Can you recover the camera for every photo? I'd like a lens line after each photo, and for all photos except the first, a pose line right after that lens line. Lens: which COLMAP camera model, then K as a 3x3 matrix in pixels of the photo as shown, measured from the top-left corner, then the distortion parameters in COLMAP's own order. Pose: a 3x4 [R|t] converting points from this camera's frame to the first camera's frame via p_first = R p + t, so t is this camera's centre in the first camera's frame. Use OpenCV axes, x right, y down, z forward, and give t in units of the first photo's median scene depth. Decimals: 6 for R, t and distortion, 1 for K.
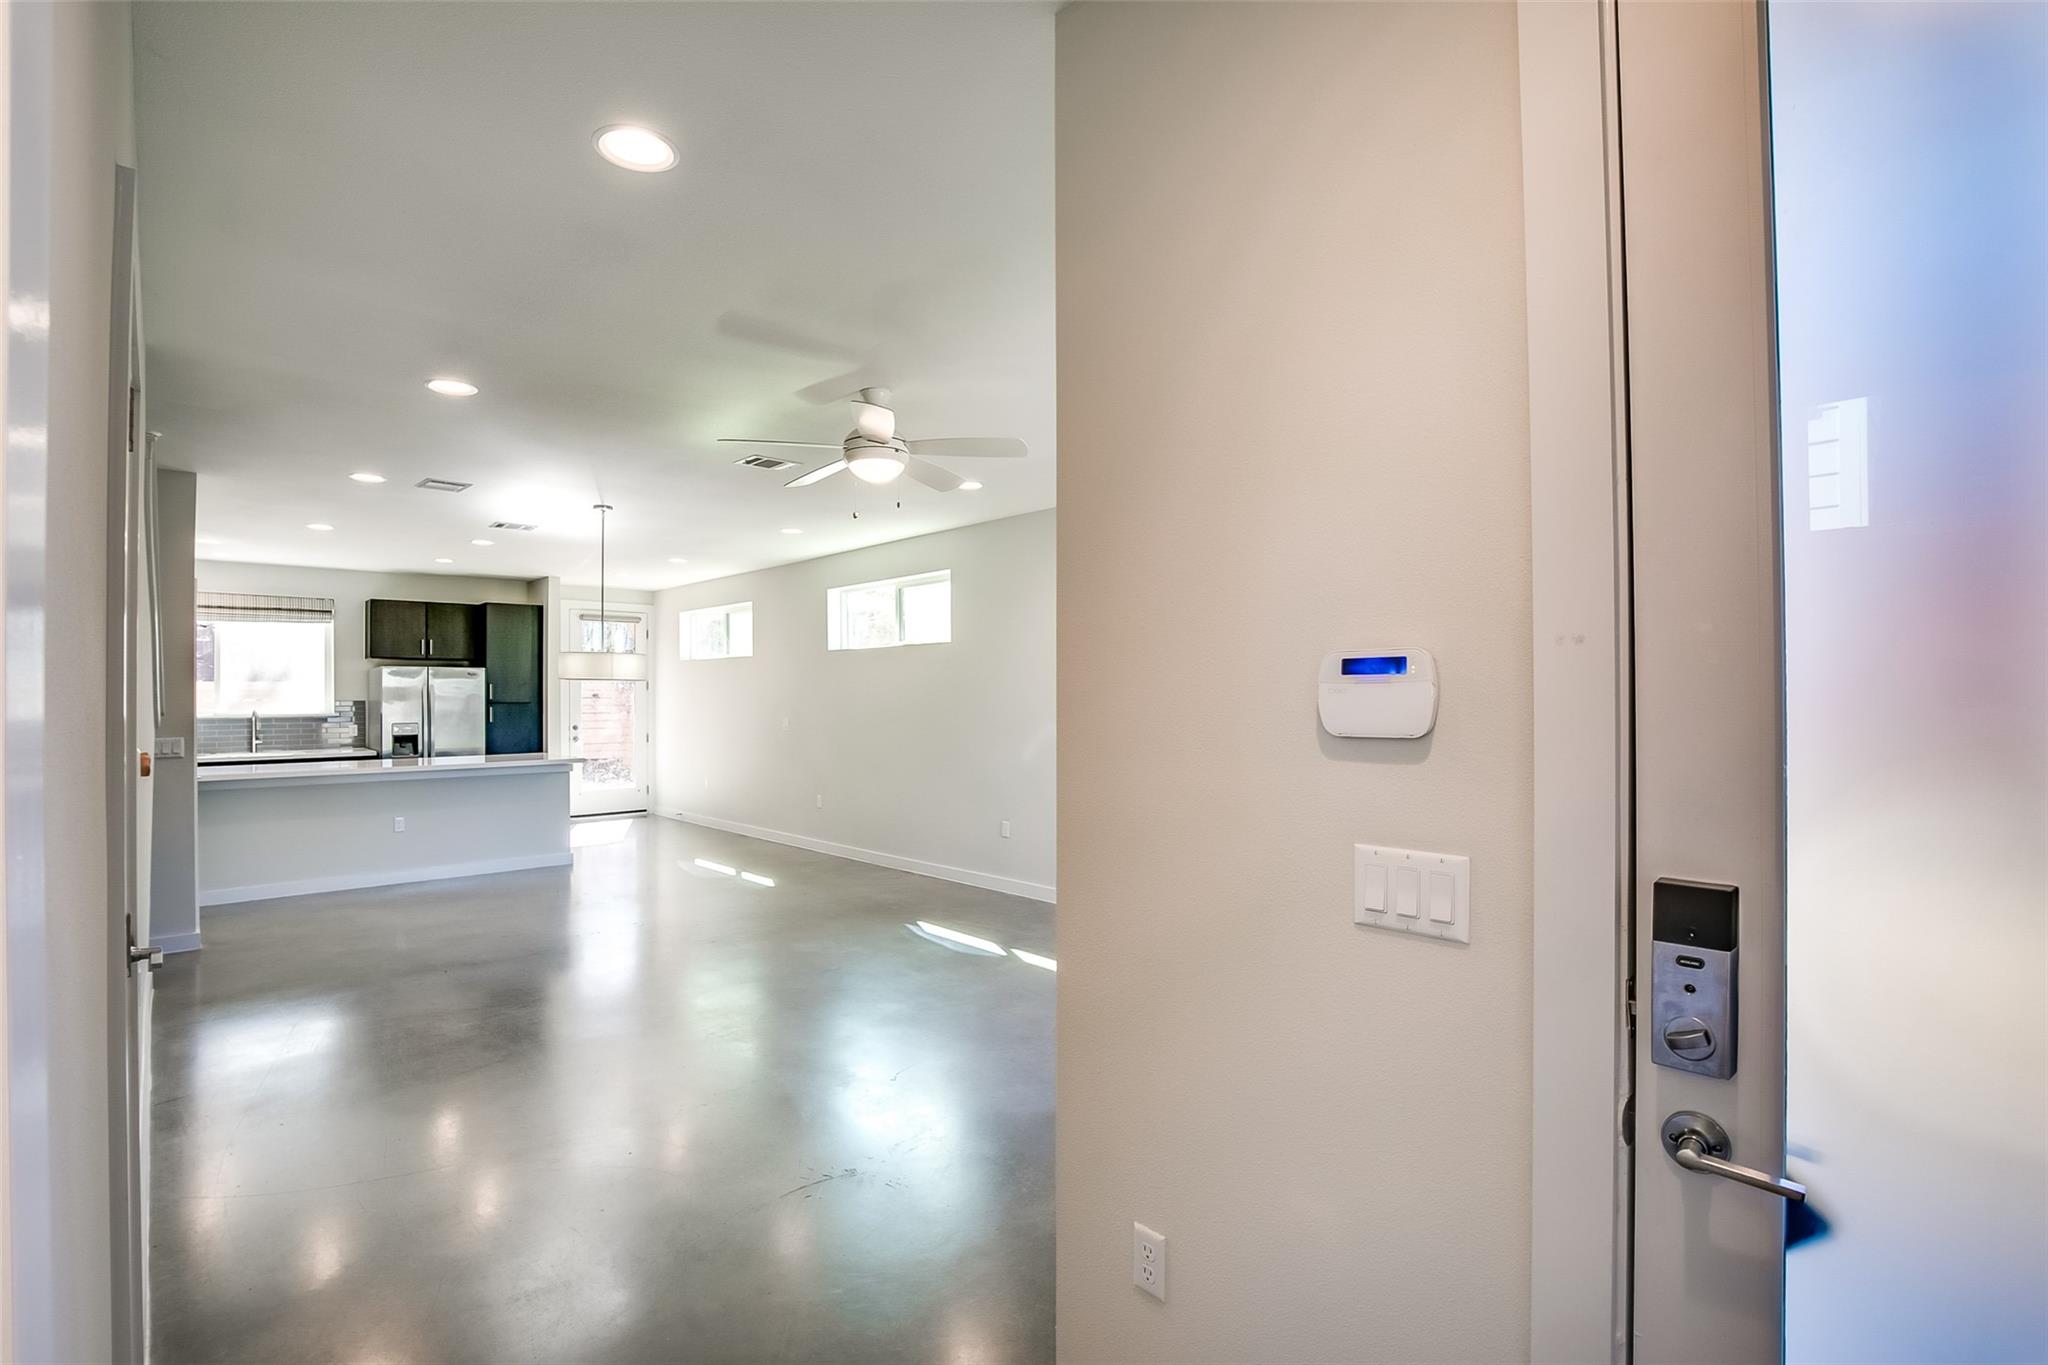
lens RADIAL K [[940.7, 0, 1025.6], [0, 940.7, 693.1], [0, 0, 1]] dist [-0.037237, 0.006899]
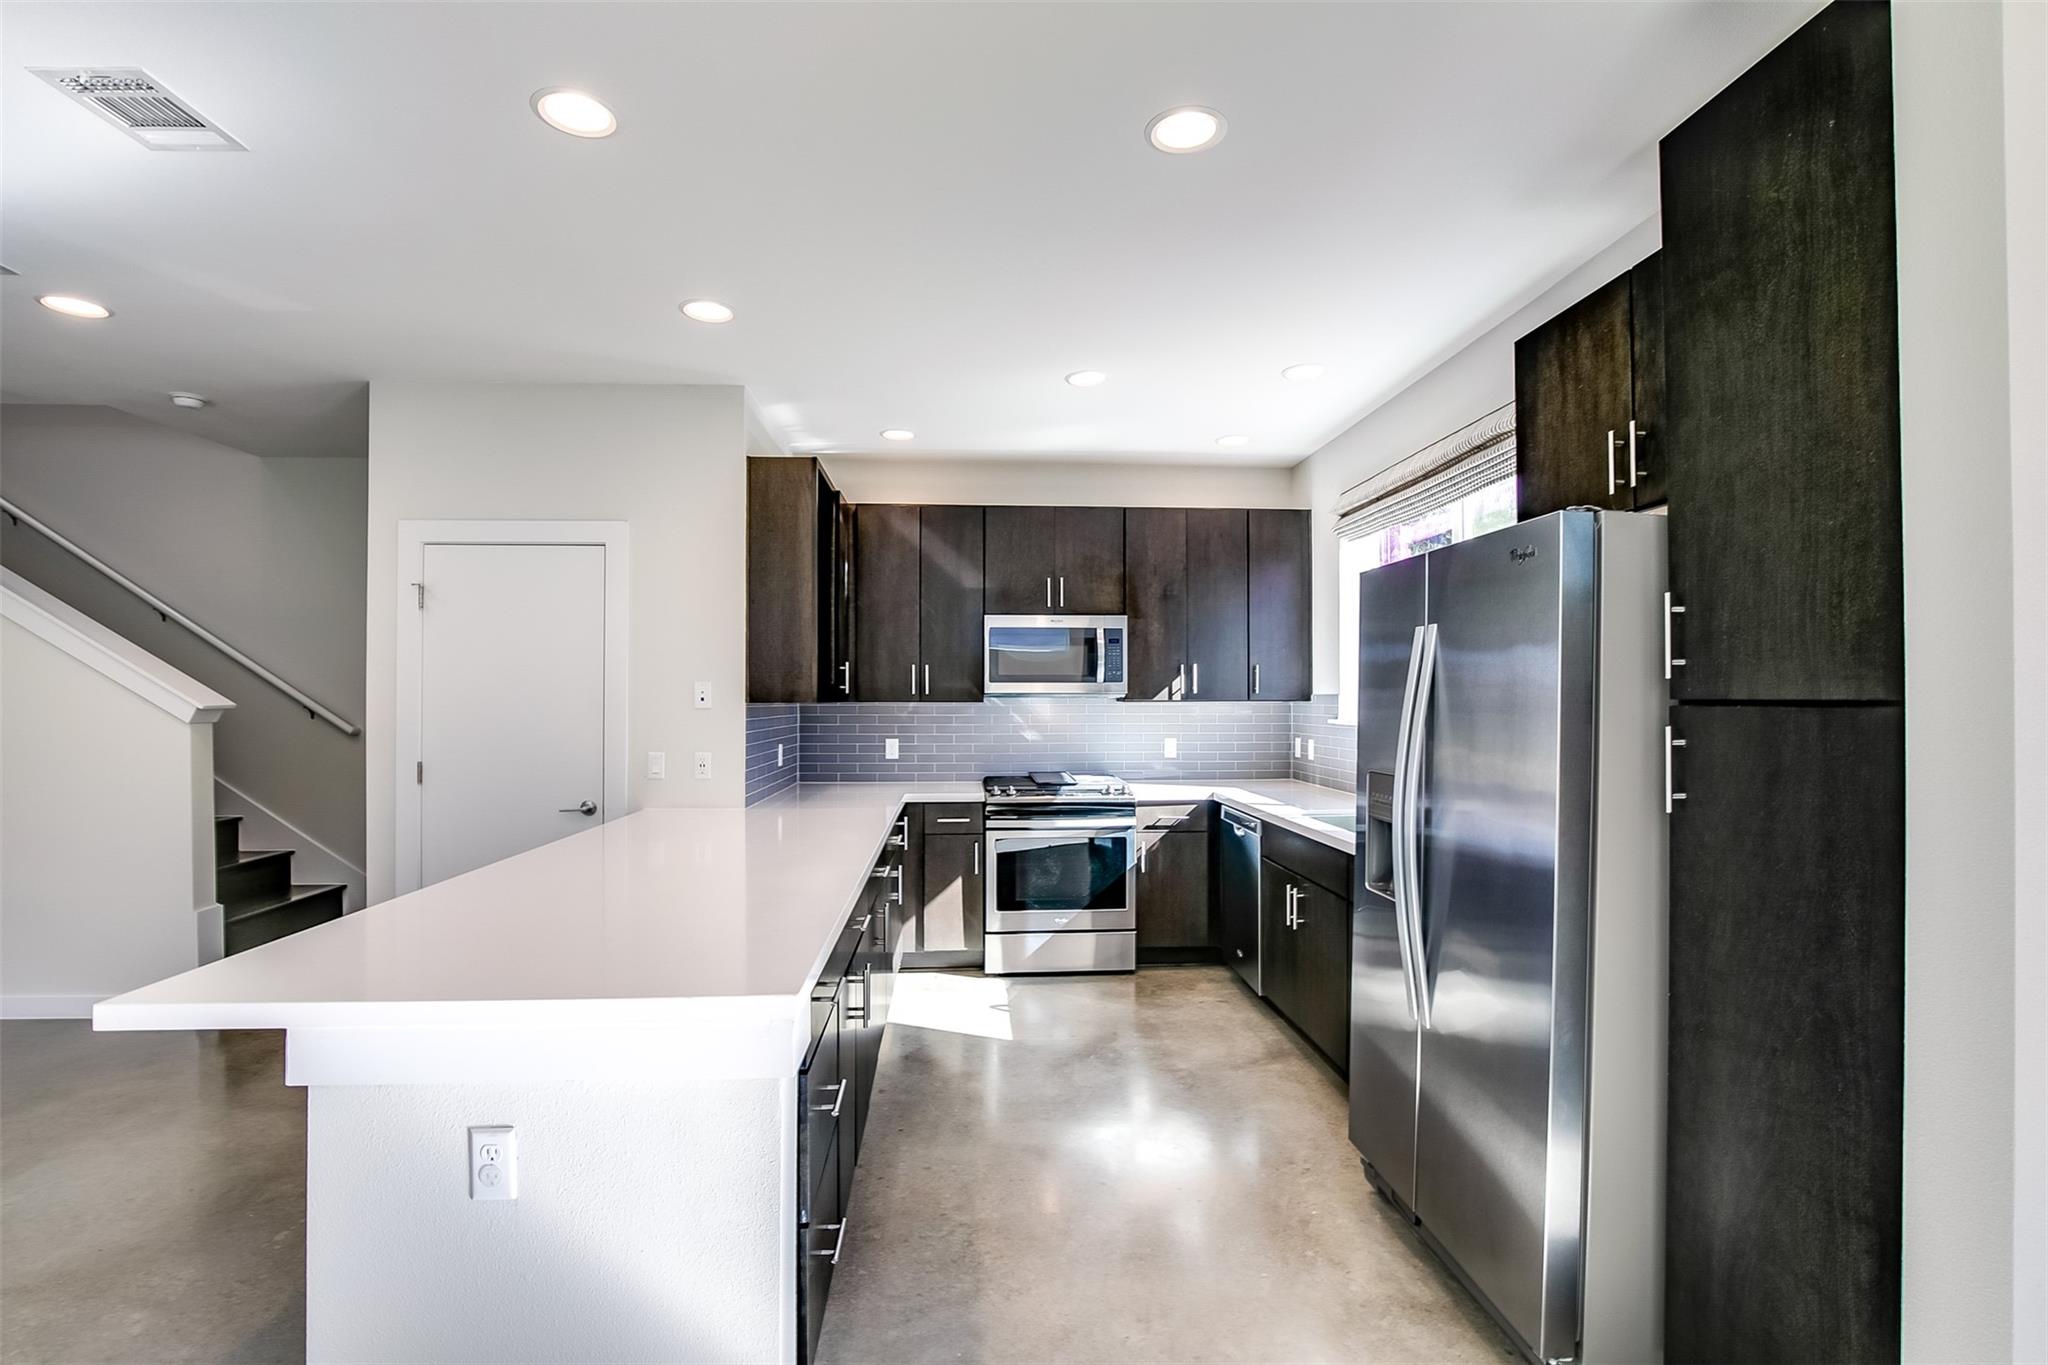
lens RADIAL K [[936.4, 0, 1028.4], [0, 936.4, 690.6], [0, 0, 1]] dist [-0.036432, 0.006931]
pose [[-0.638792, -0.002733, -0.769375, -0.389697], [0.006143, 0.999944, -0.008652, 0.009975], [0.769355, -0.010253, -0.638739, 1.077467]]
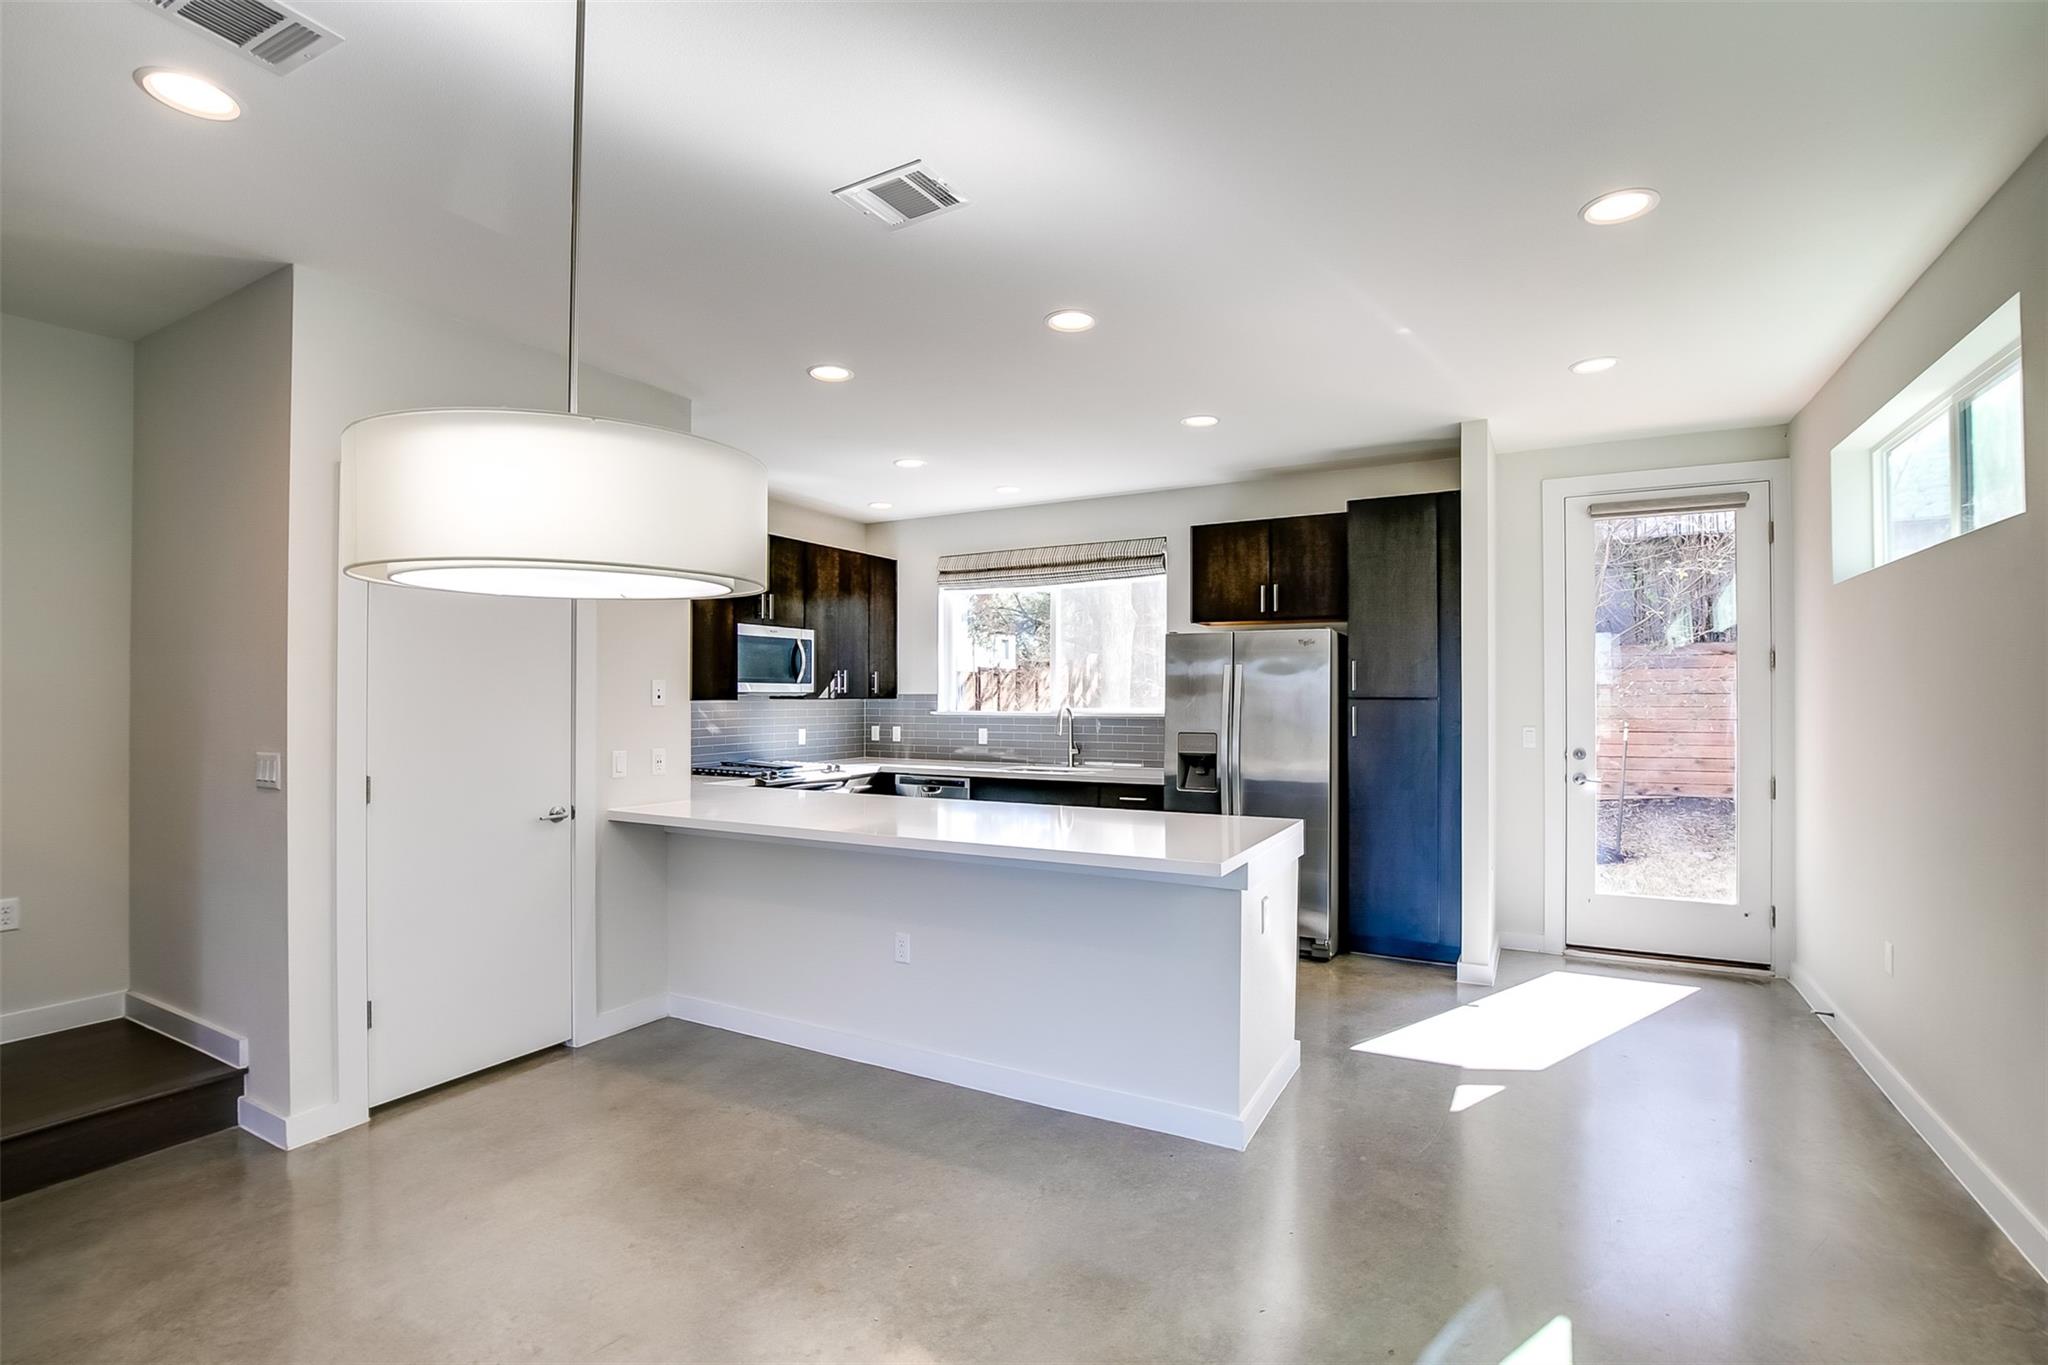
lens RADIAL K [[940.7, 0, 1025.6], [0, 940.7, 693.1], [0, 0, 1]] dist [-0.037237, 0.006899]
pose [[0.296354, -0.000127, -0.955078, -0.150837], [0.002198, 0.999997, 0.000549, 0.007583], [0.955076, -0.002262, 0.296354, 0.720218]]
